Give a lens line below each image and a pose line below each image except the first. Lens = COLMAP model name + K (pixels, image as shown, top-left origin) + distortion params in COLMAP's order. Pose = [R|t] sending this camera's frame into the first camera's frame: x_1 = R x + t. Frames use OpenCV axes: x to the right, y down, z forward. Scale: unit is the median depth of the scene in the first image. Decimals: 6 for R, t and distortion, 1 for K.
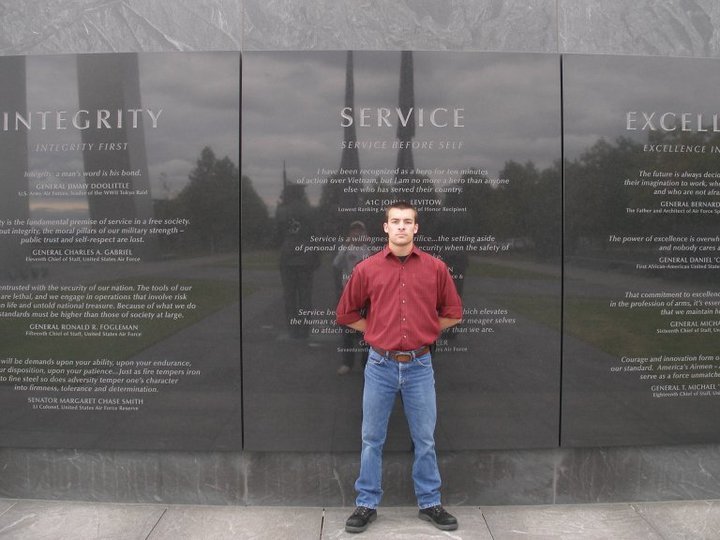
lens RADIAL K [[846.4, 0, 388.4], [0, 846.4, 269.2], [0, 0, 1]] dist [-0.184763, 0.049437]
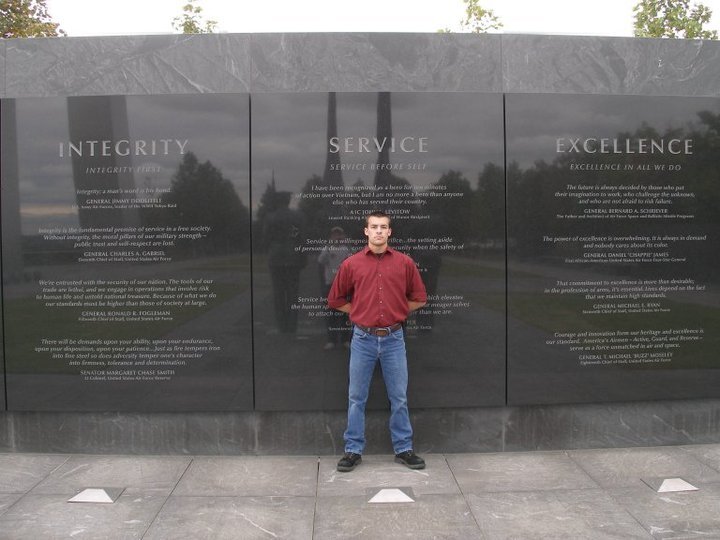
lens RADIAL K [[846.4, 0, 388.4], [0, 846.4, 269.2], [0, 0, 1]] dist [-0.184763, 0.049437]
pose [[0.999698, -0.009952, 0.022466, 0.001081], [0.010009, 0.999947, -0.002402, 0.009883], [-0.022440, 0.002626, 0.999745, -0.266526]]
